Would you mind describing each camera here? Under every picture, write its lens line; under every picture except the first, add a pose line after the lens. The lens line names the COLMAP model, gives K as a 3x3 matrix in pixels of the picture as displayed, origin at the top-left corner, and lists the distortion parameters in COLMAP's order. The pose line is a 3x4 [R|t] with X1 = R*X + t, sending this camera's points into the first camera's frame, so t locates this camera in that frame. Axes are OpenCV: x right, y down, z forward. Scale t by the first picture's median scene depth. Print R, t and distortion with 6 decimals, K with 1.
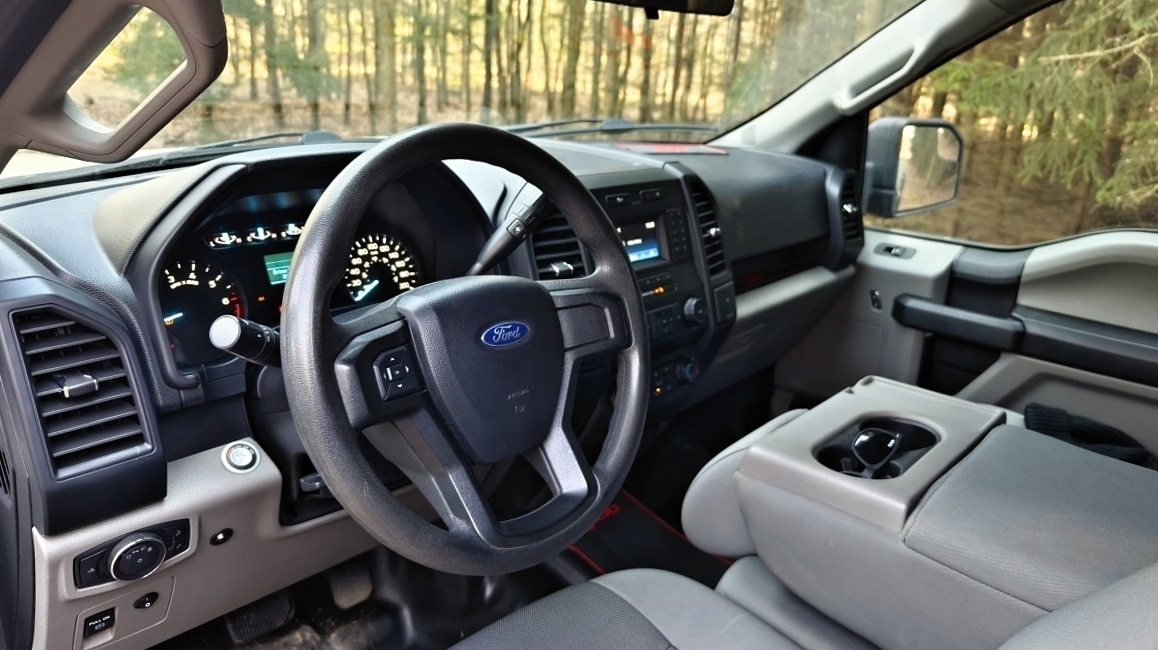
lens RADIAL K [[750.7, 0, 579.0], [0, 750.7, 325.0], [0, 0, 1]] dist [0.018737, -0.000010]
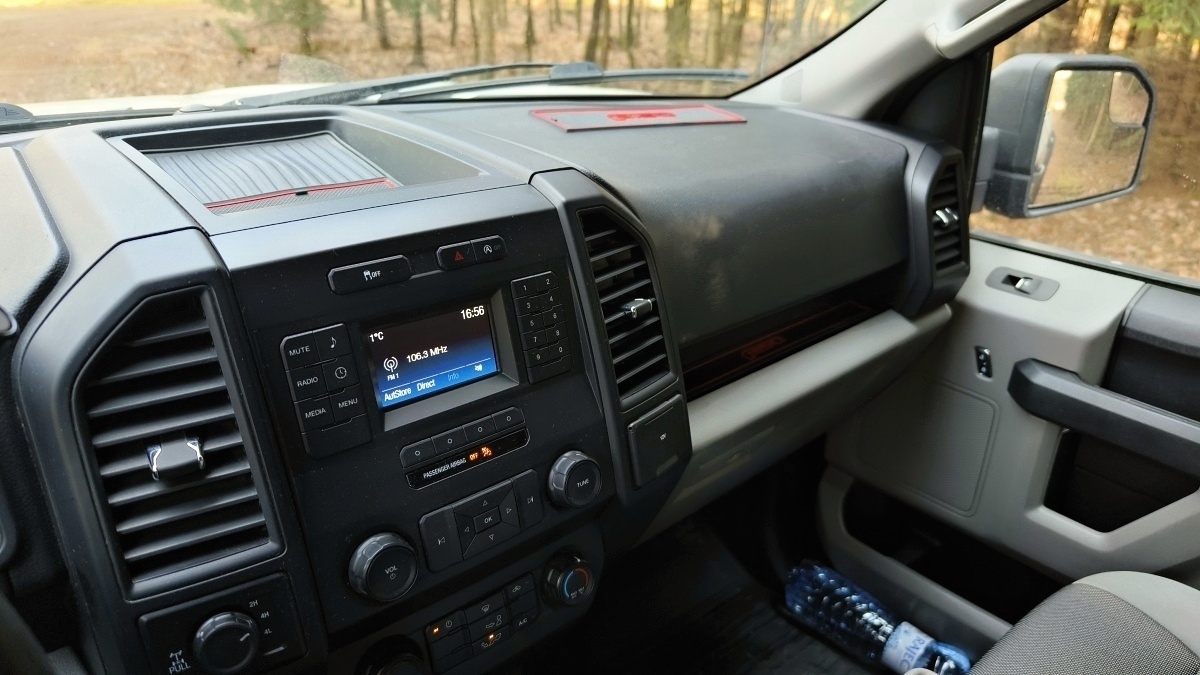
lens RADIAL K [[777.9, 0, 600.0], [0, 777.9, 337.5], [0, 0, 1]] dist [0.018737, -0.000010]
pose [[0.993794, 0.033493, -0.106074, 0.153763], [-0.023013, 0.994868, 0.098526, -0.112784], [0.108829, -0.095473, 0.989465, 0.343588]]
